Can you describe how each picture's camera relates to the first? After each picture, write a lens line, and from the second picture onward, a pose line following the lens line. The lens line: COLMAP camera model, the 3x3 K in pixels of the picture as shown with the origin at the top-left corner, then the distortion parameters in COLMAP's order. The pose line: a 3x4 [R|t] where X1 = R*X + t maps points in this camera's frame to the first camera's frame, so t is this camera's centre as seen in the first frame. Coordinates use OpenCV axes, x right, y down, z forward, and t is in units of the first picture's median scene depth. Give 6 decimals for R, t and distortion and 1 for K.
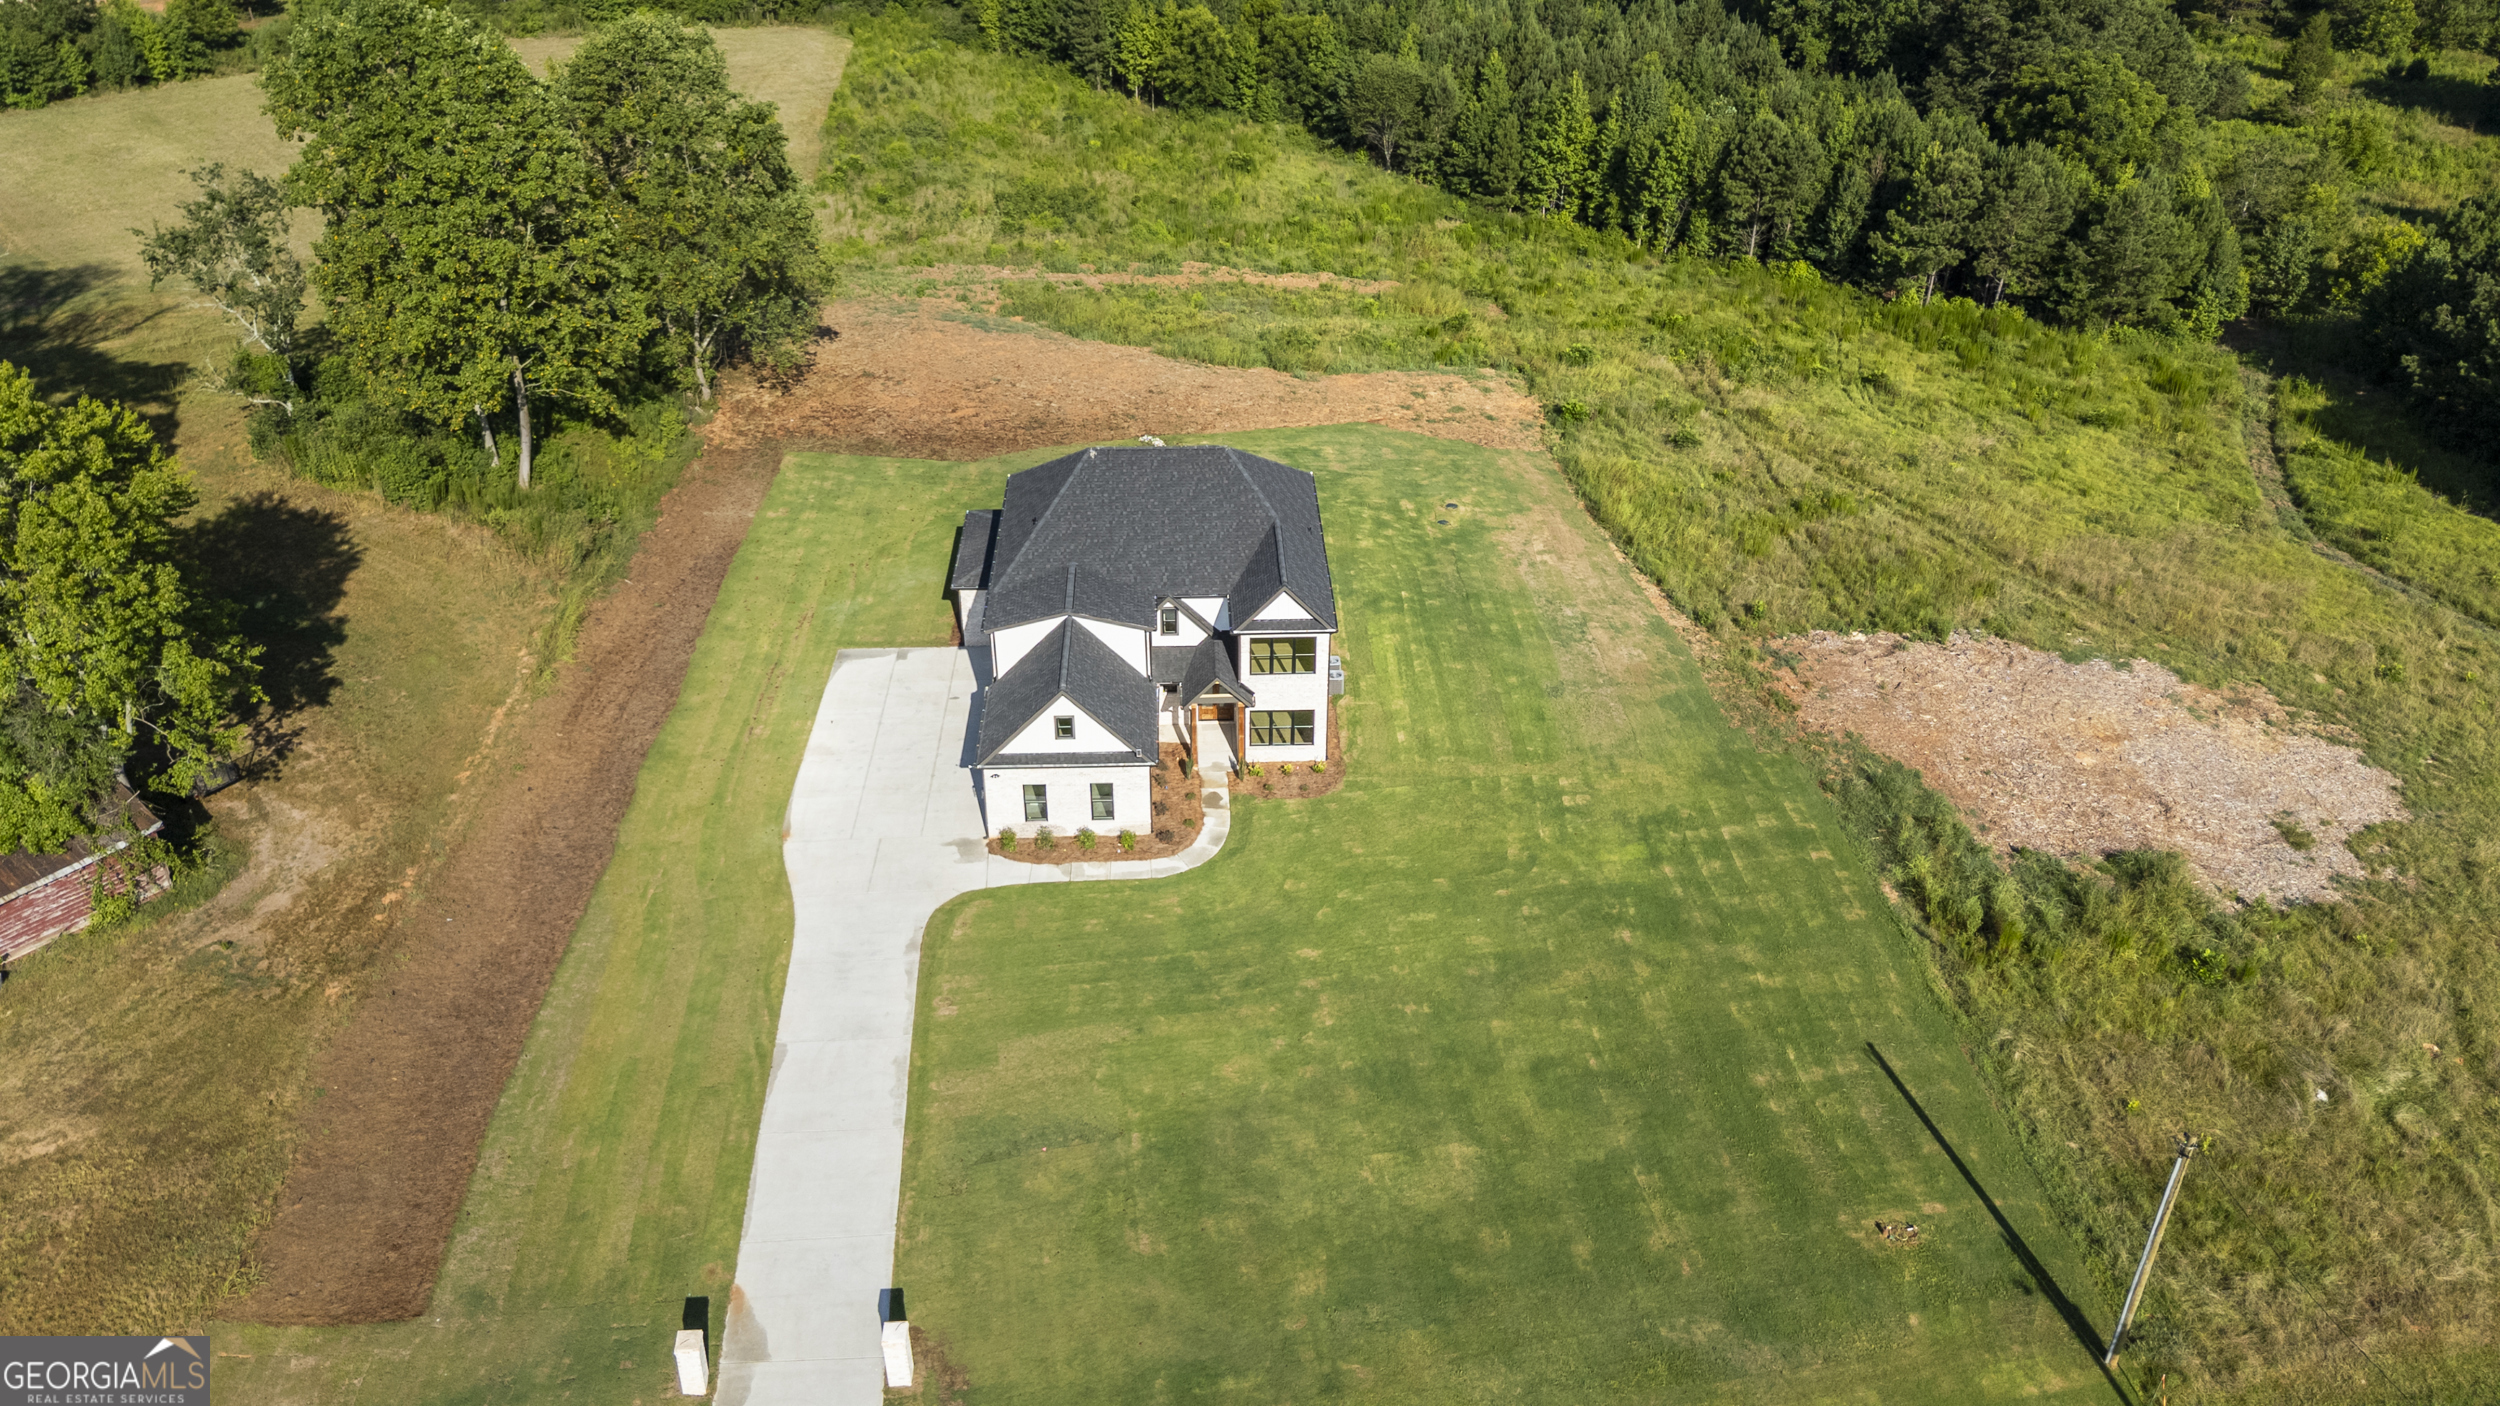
lens RADIAL K [[1834.5, 0, 1257.4], [0, 1834.5, 669.2], [0, 0, 1]] dist [0.068200, -0.067205]
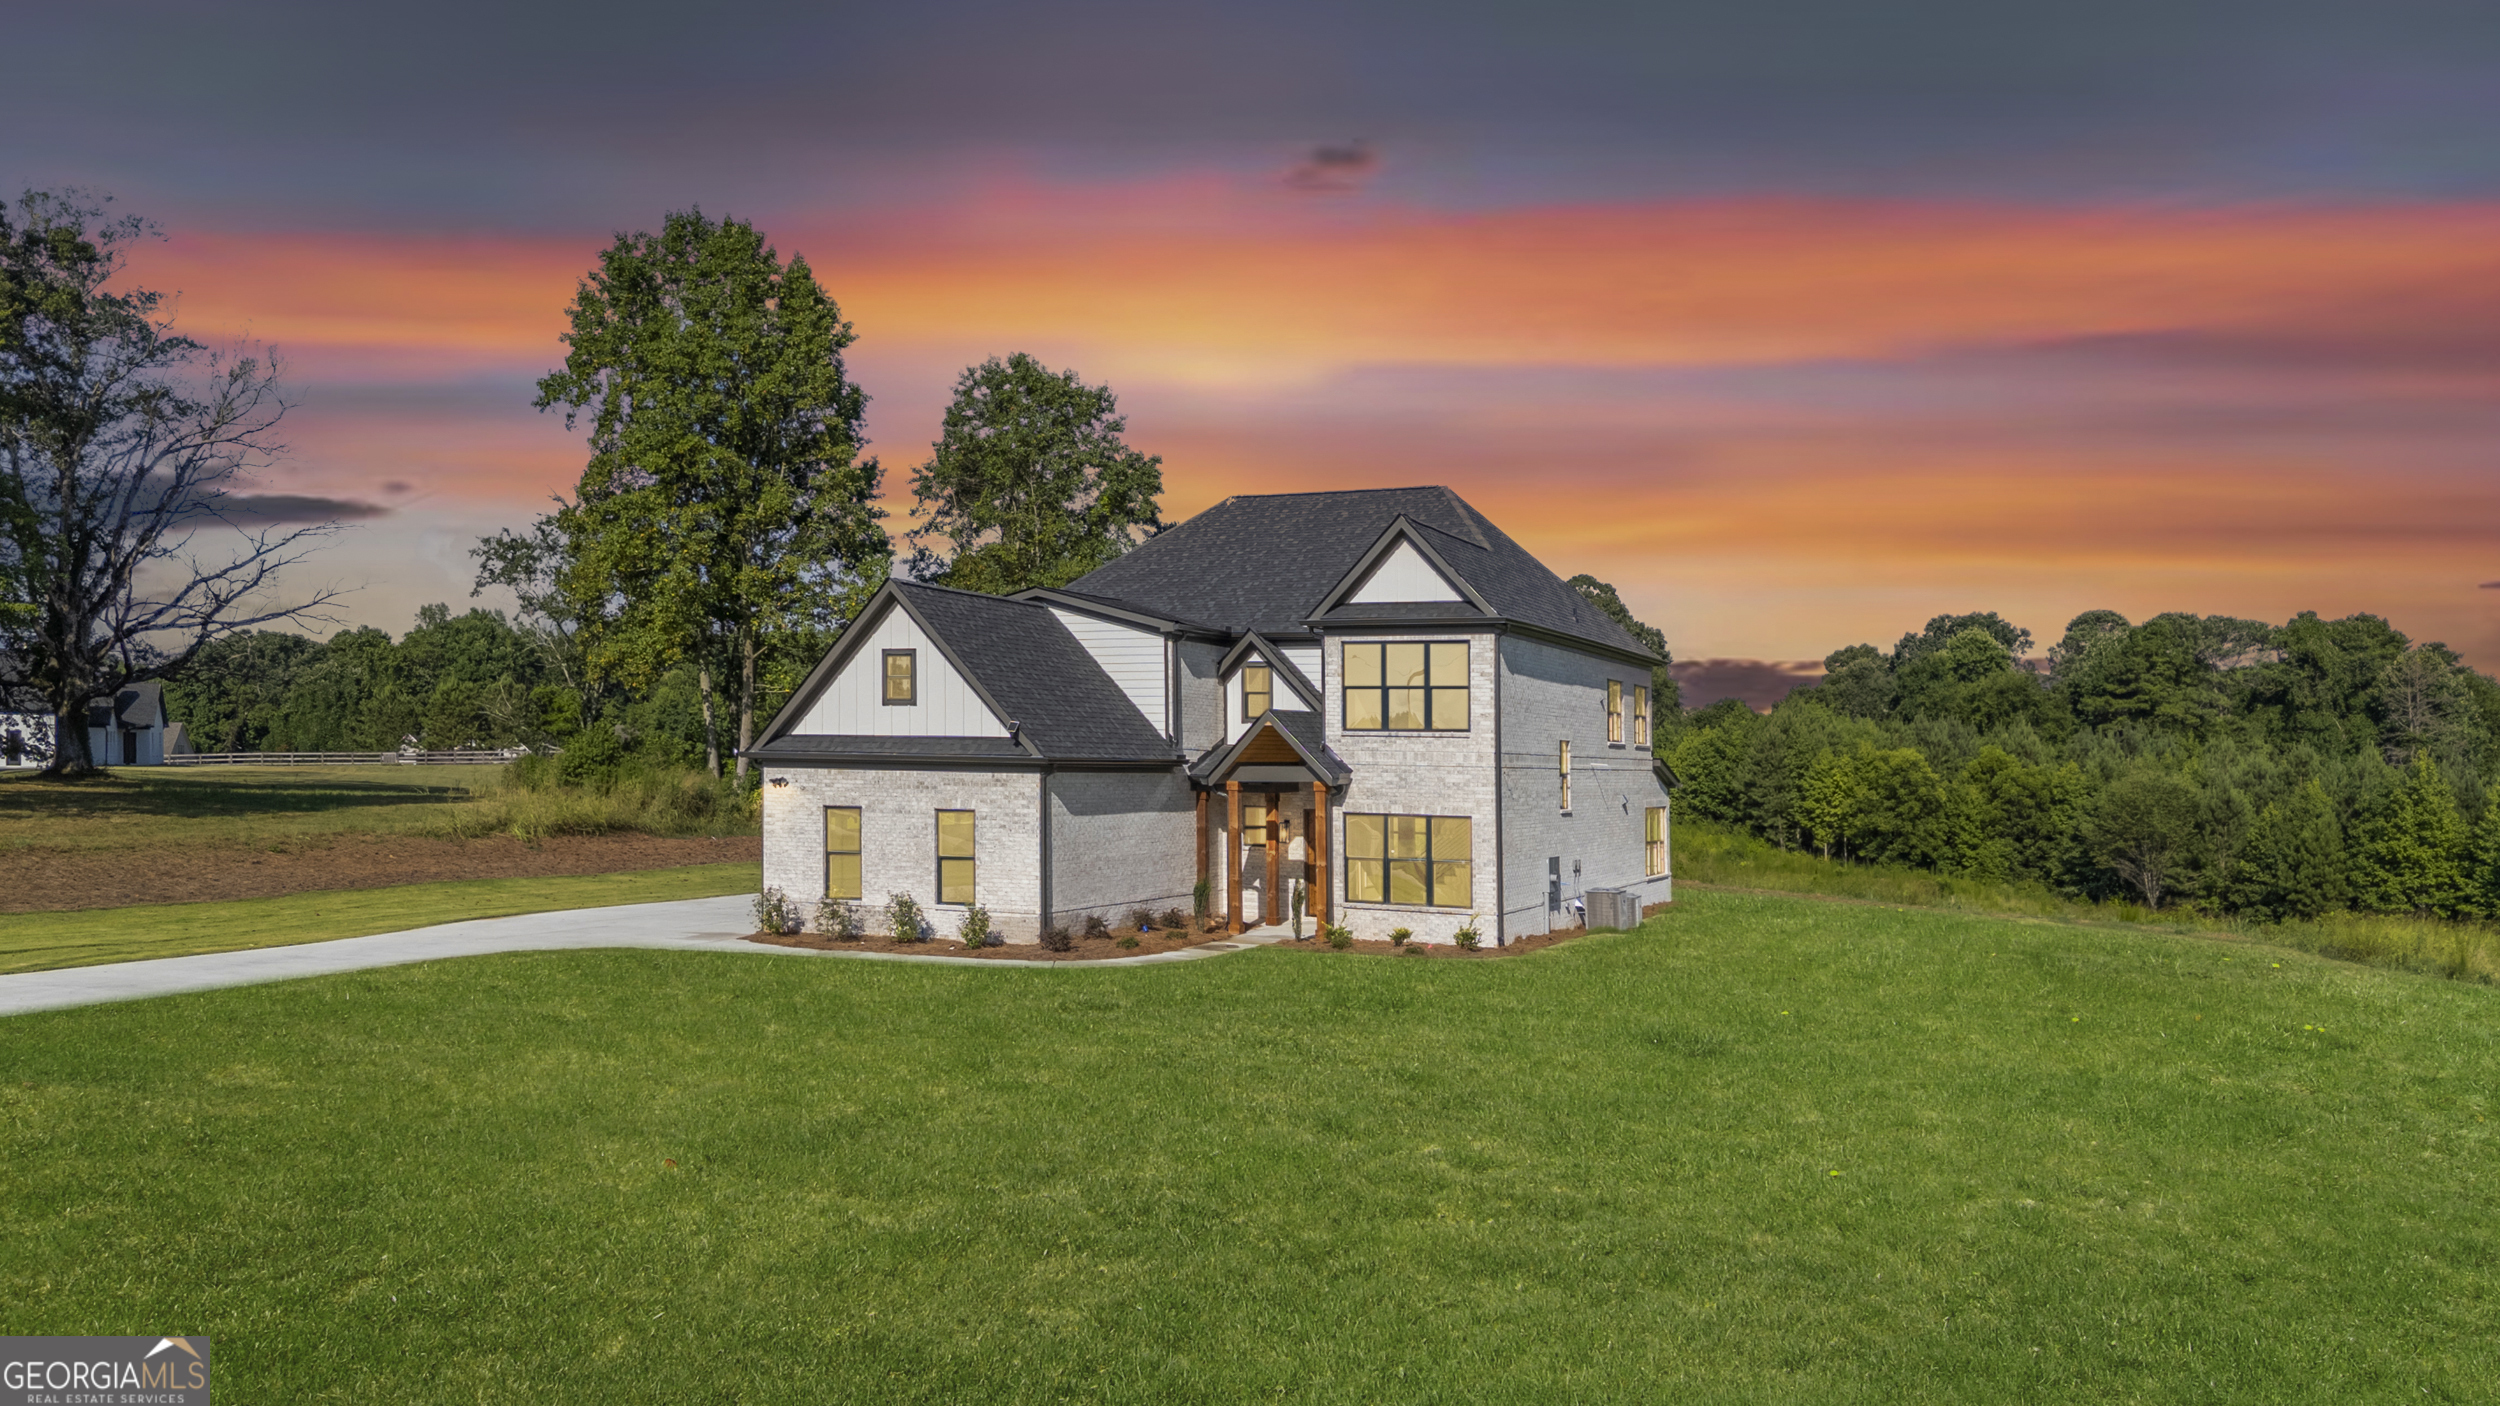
lens RADIAL K [[1887.1, 0, 1250.0], [0, 1887.1, 703.0], [0, 0, 1]] dist [0.035047, -0.006574]
pose [[0.898342, 0.000314, -0.439297, 0.102852], [-0.233905, 0.846801, -0.477720, 0.128973], [0.371847, 0.531909, 0.760791, 0.312494]]
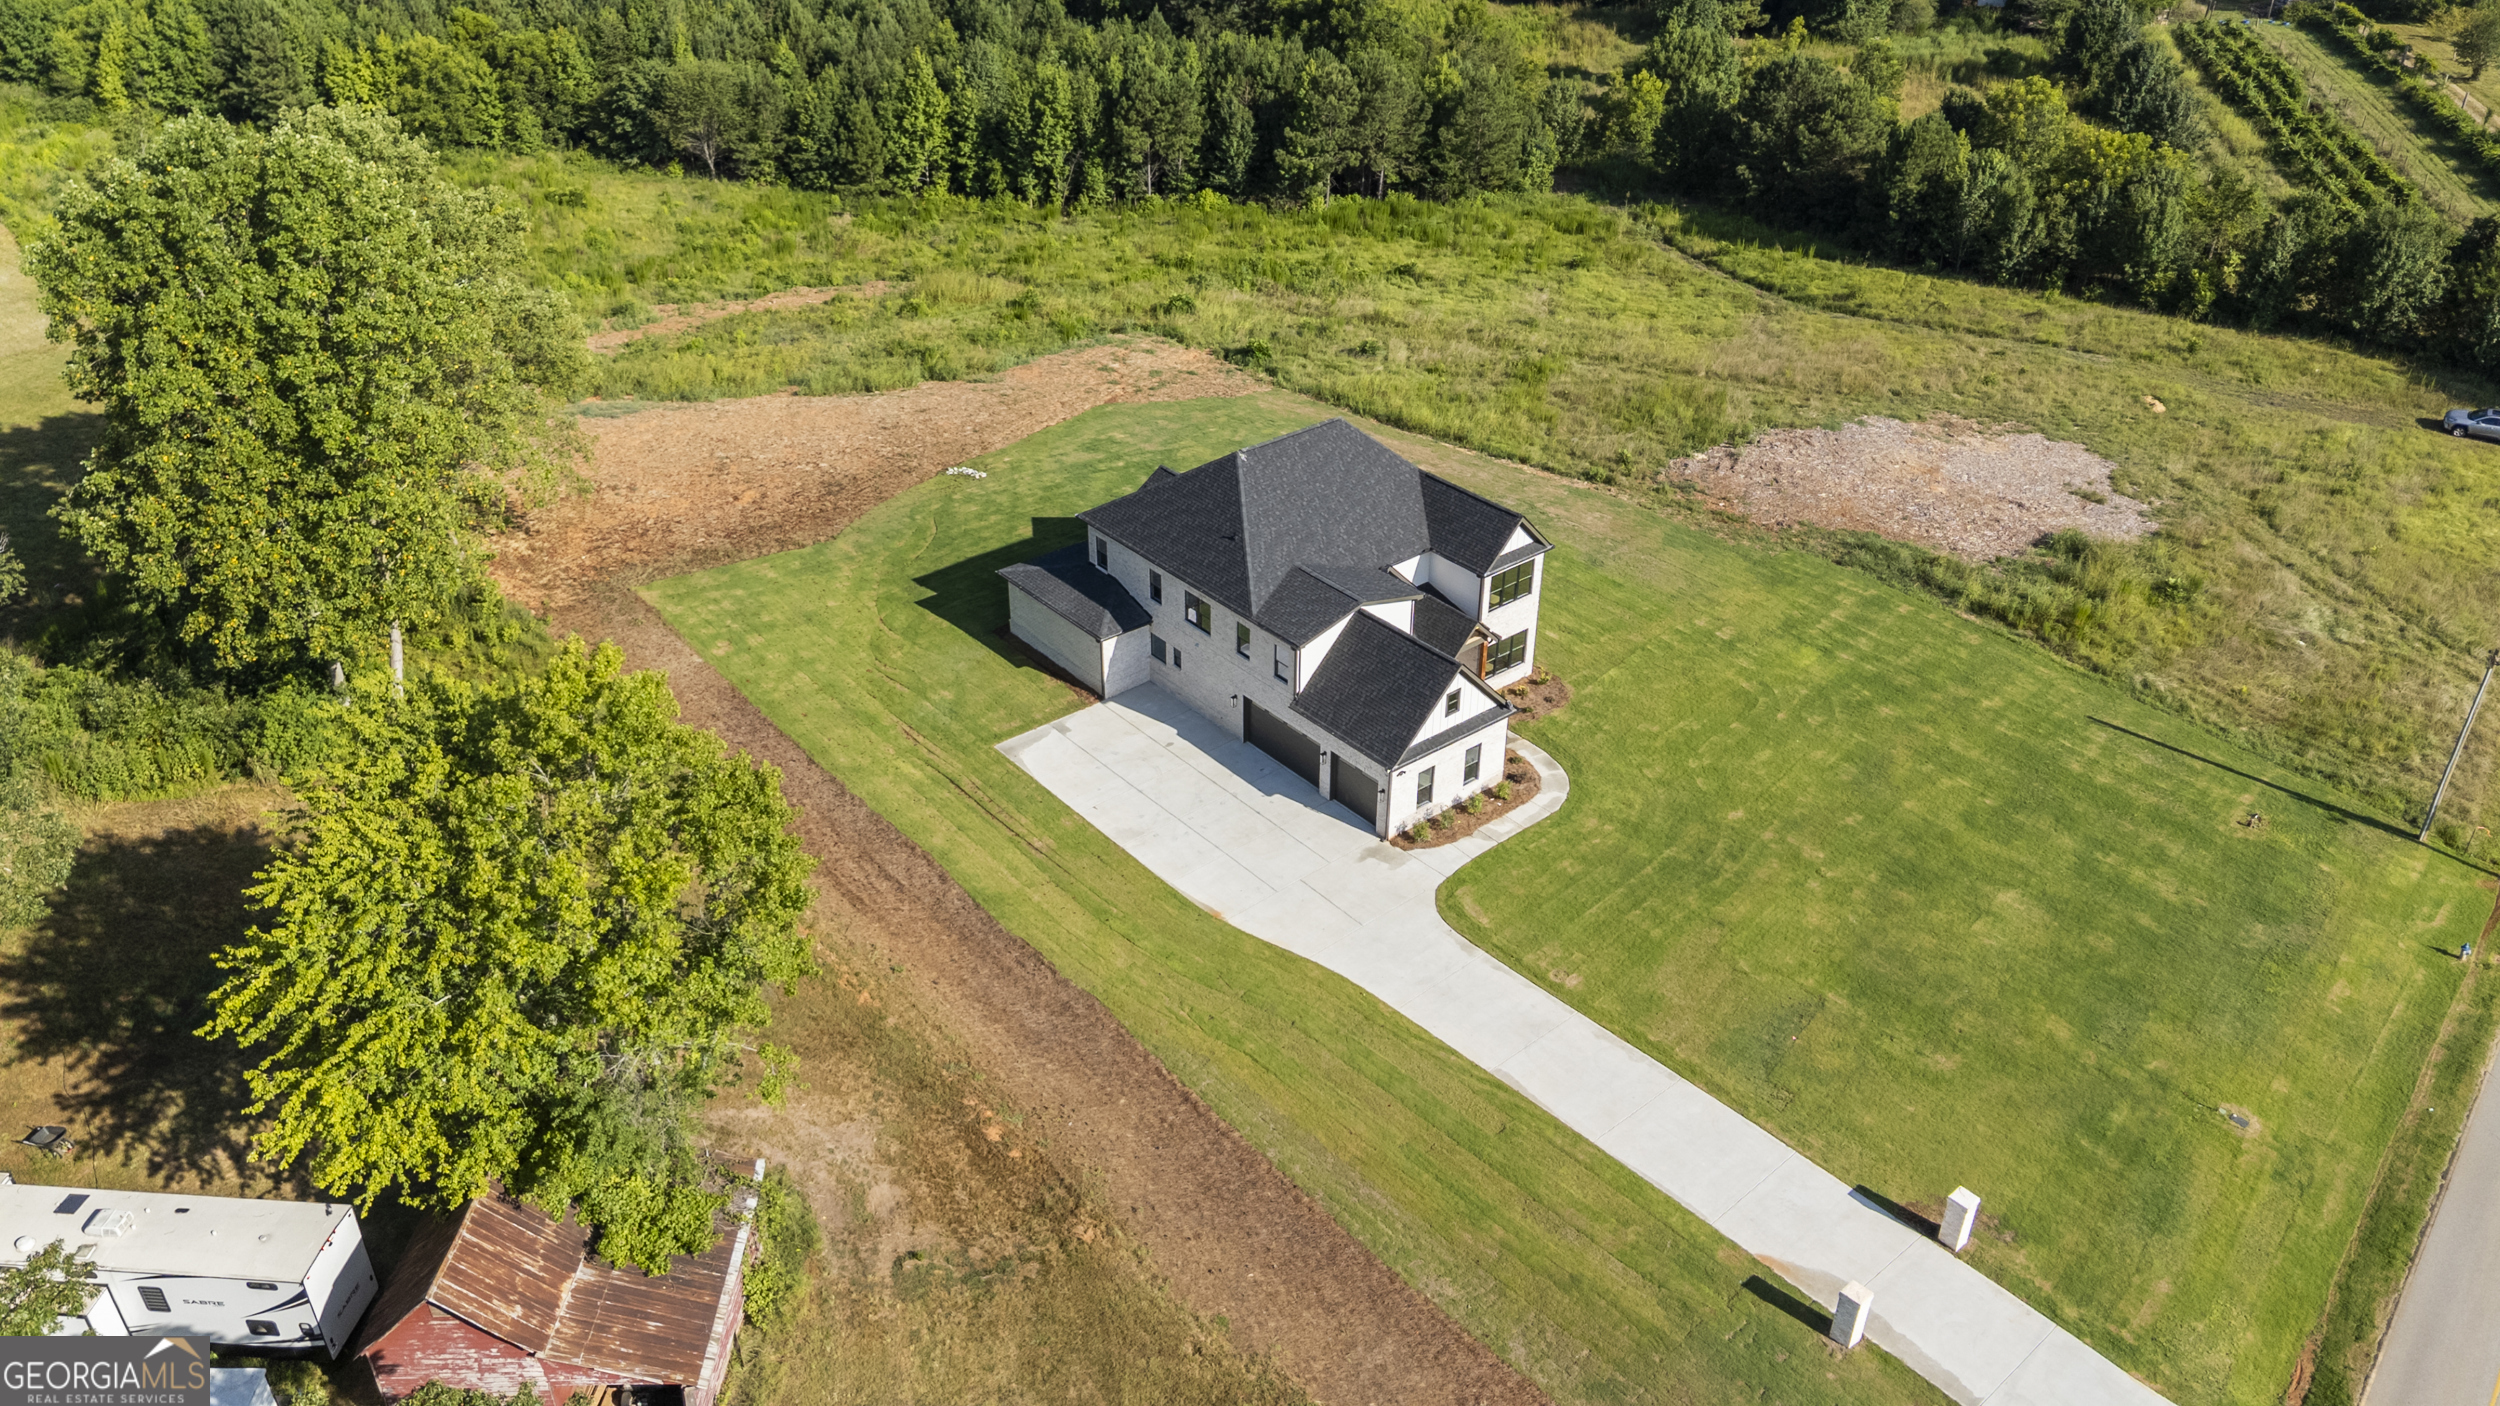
lens RADIAL K [[1786.2, 0, 1239.1], [0, 1786.2, 713.6], [0, 0, 1]] dist [0.061722, -0.050980]
pose [[0.800521, -0.325927, 0.502930, -0.341735], [0.303518, 0.944092, 0.128711, -0.061994], [-0.516762, 0.049612, 0.854690, 0.104504]]
